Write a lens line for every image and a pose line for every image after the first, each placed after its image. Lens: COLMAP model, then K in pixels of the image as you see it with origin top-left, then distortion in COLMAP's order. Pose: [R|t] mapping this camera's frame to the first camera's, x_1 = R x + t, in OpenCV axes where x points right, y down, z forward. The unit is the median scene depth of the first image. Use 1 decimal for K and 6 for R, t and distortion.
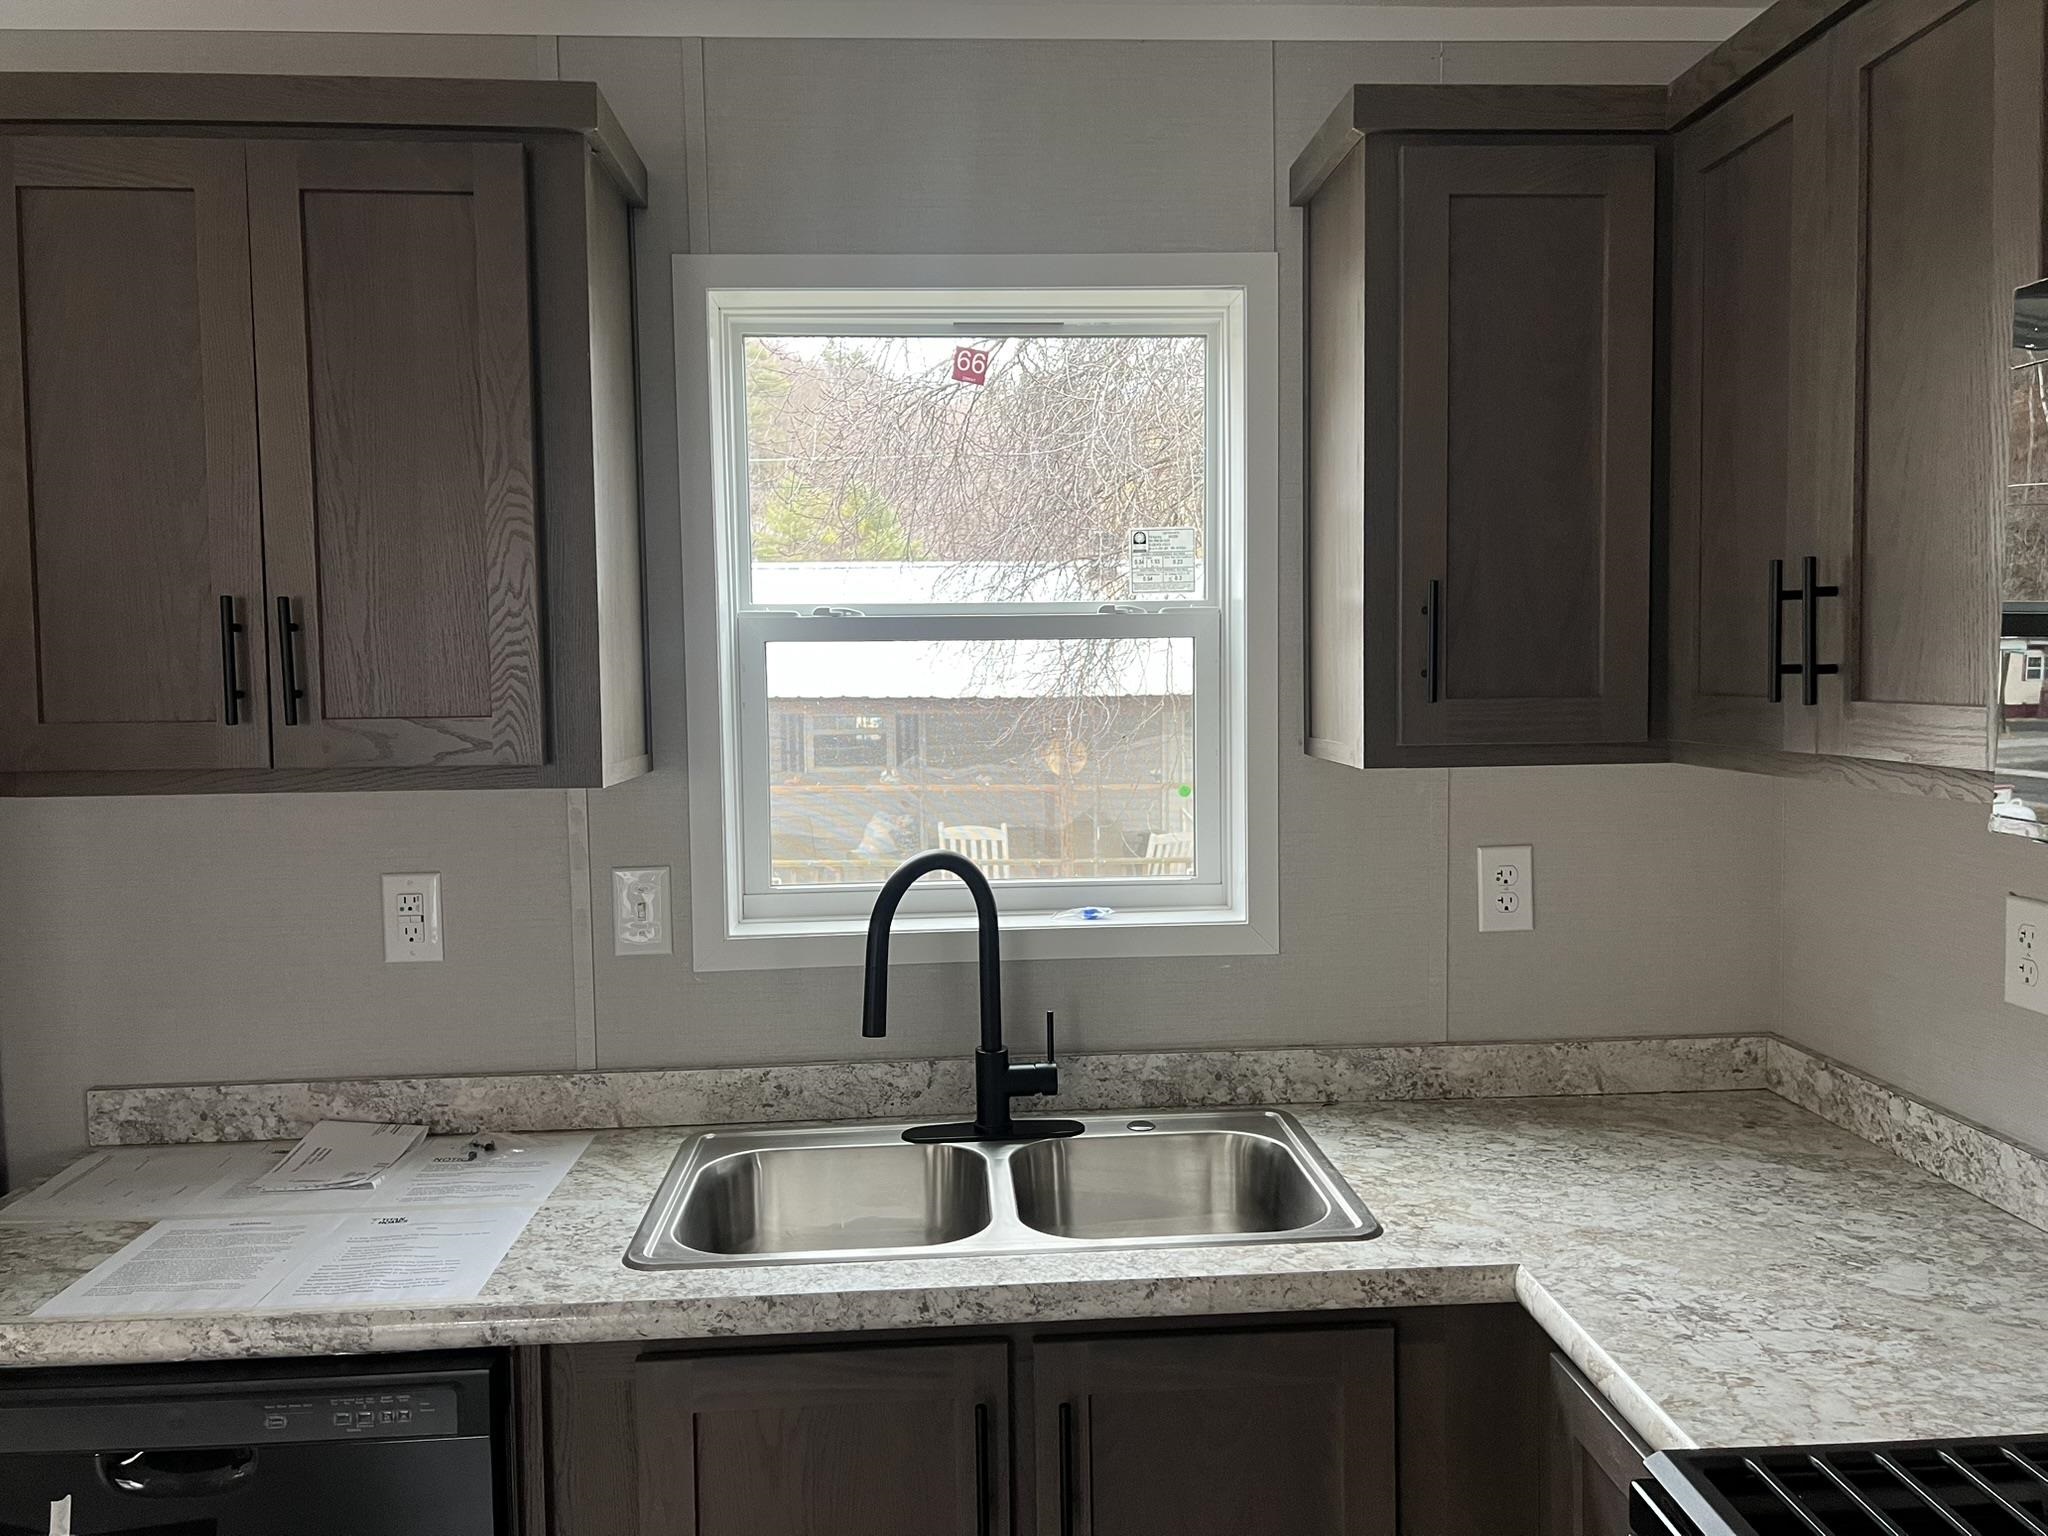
lens RADIAL K [[1541.0, 0, 1012.4], [0, 1541.0, 738.2], [0, 0, 1]] dist [0.070315, -0.072605]
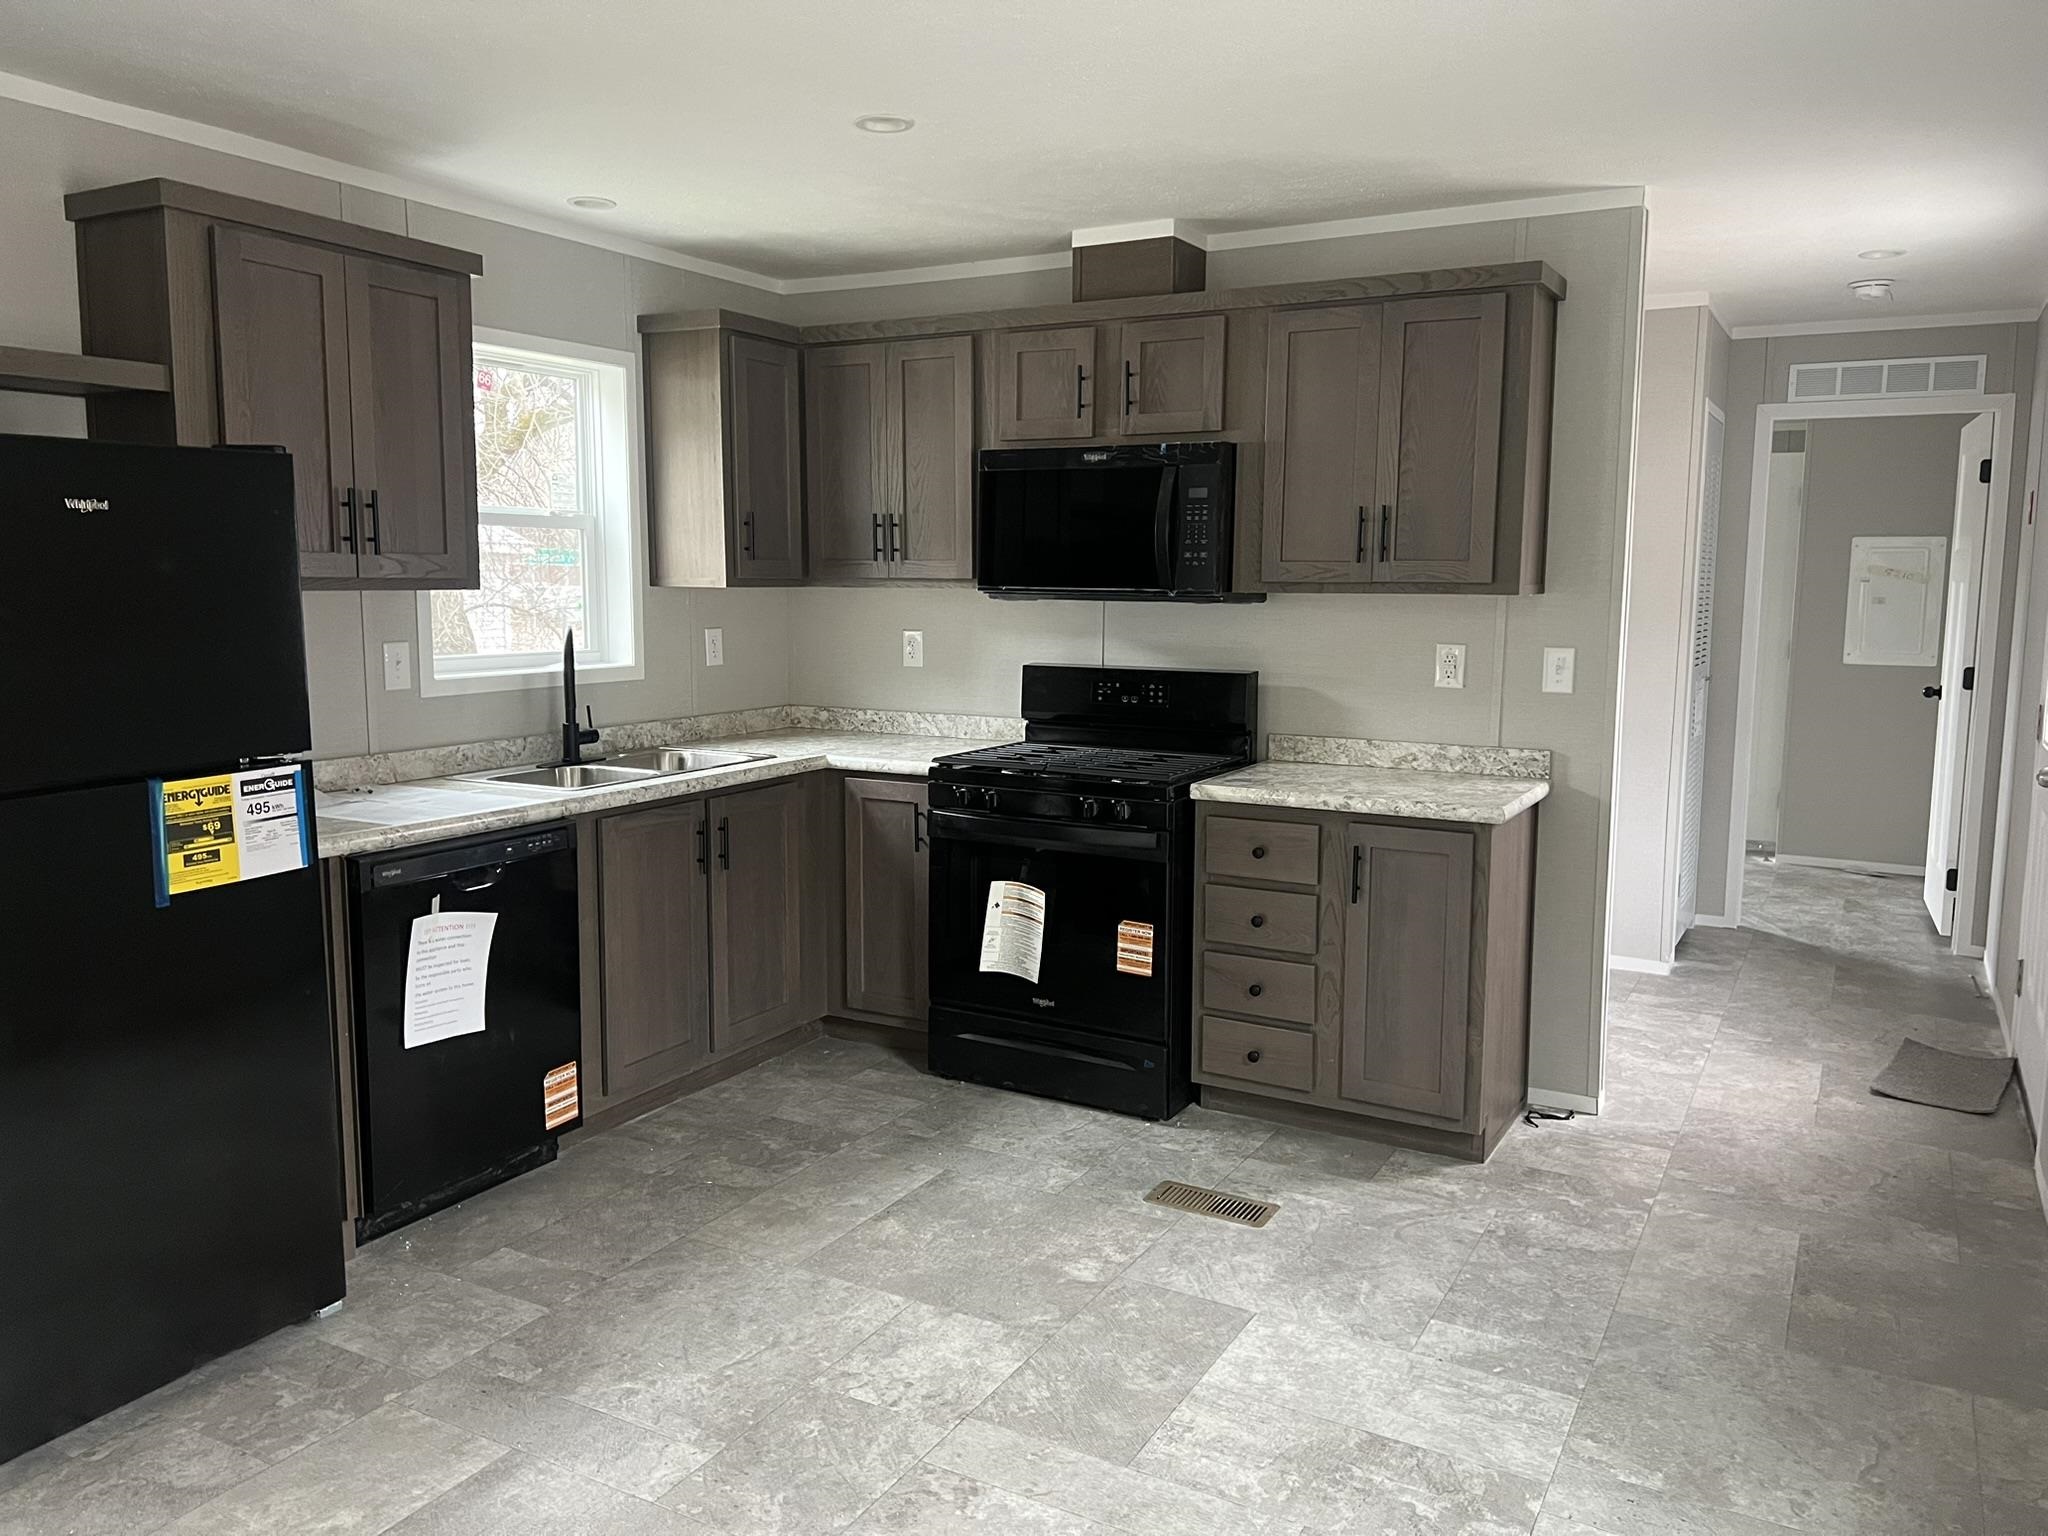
lens RADIAL K [[1541.0, 0, 1018.7], [0, 1541.0, 719.8], [0, 0, 1]] dist [0.070315, -0.072605]
pose [[0.539157, -0.061214, 0.839978, -1.613920], [0.030056, 0.998118, 0.053446, 0.113180], [-0.841669, -0.003569, 0.539982, -0.722062]]
